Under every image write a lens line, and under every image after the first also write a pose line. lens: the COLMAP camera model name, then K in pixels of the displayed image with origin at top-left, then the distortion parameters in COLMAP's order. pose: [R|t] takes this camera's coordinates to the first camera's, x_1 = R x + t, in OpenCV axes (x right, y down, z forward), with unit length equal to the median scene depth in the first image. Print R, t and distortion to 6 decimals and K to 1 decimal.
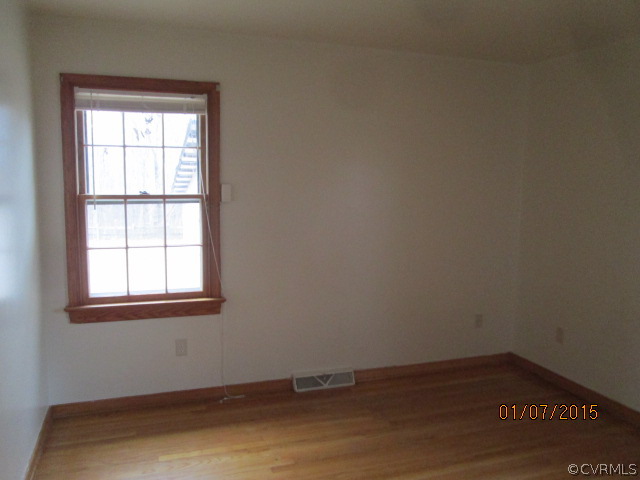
lens RADIAL K [[595.9, 0, 319.9], [0, 595.9, 255.9], [0, 0, 1]] dist [-0.002088, 0.000529]
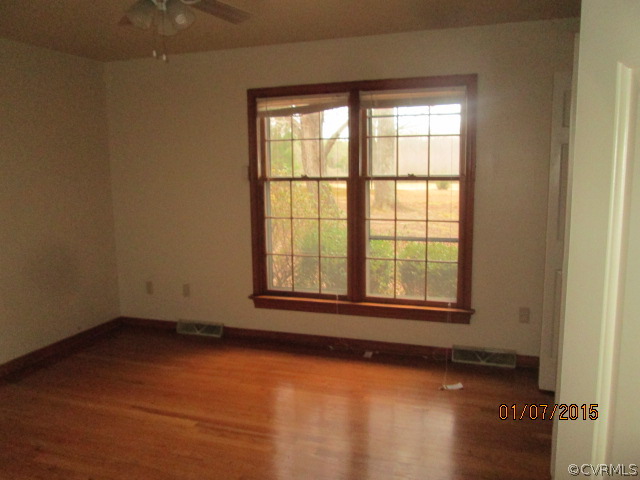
lens RADIAL K [[520.0, 0, 320.0], [0, 520.0, 240.0], [0, 0, 1]] dist [-0.005512, 0.000862]
pose [[0.759551, 0.073246, -0.646311, 0.360490], [-0.058676, 0.997304, 0.044068, -0.015327], [0.647796, 0.004451, 0.761801, 0.136447]]
